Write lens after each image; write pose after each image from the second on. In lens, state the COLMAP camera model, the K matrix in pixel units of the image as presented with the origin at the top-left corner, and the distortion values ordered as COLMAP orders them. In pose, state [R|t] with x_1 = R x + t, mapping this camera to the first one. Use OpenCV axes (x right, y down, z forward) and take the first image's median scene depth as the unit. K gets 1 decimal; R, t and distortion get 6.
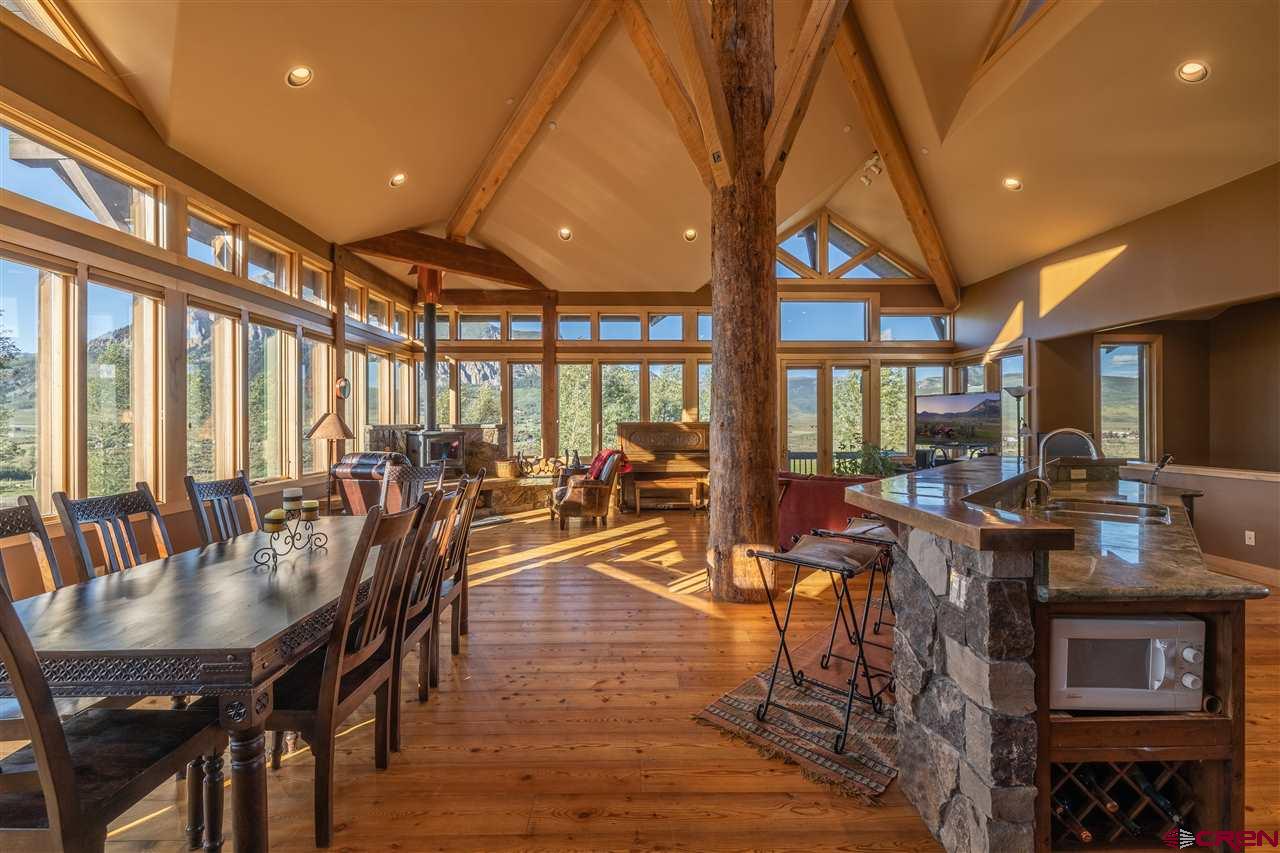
lens RADIAL K [[534.0, 0, 640.0], [0, 534.0, 426.5], [0, 0, 1]] dist [-0.000824, -0.000001]
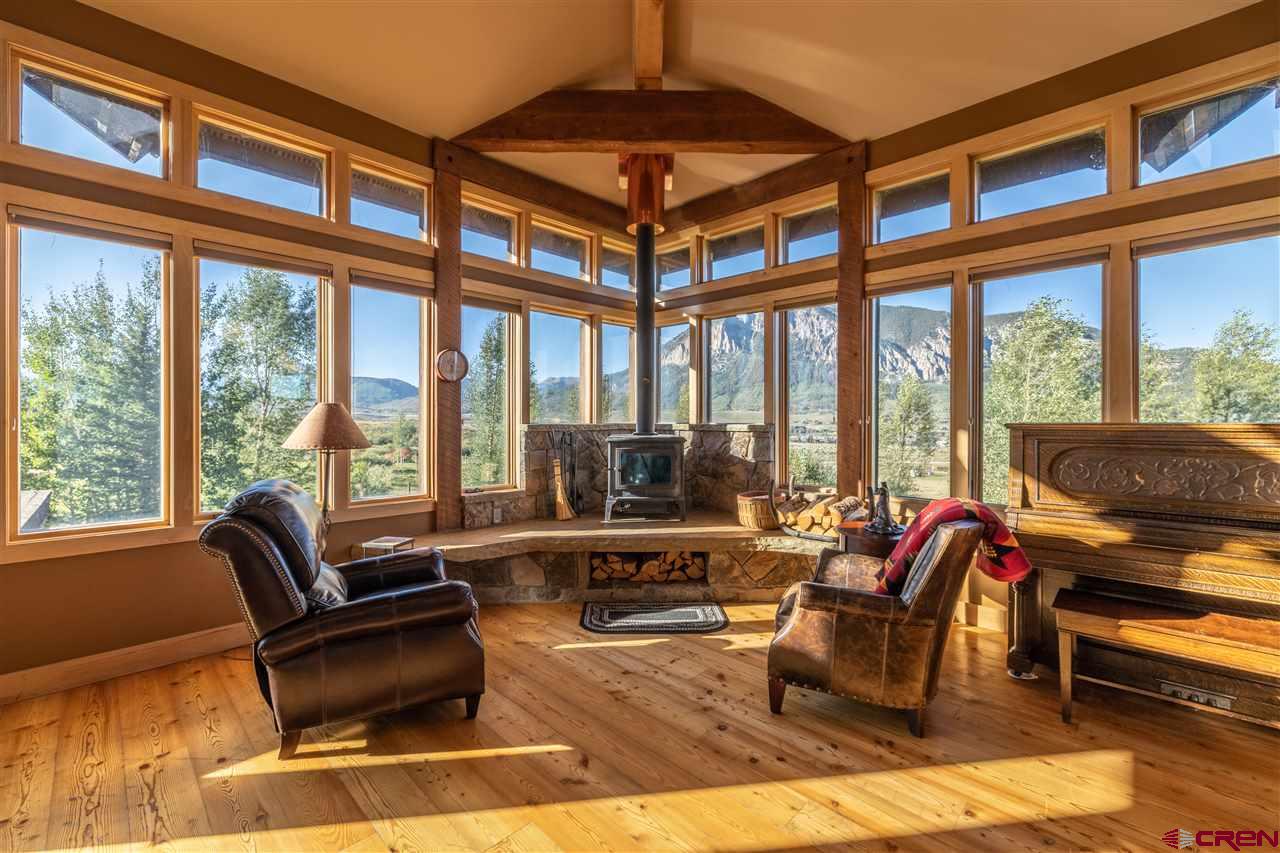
lens RADIAL K [[534.0, 0, 640.0], [0, 534.0, 426.5], [0, 0, 1]] dist [-0.000824, -0.000001]
pose [[0.722121, -0.006743, -0.691734, 0.025731], [0.006248, 0.999975, -0.003225, -0.000801], [0.691739, -0.001993, 0.722145, 0.557408]]
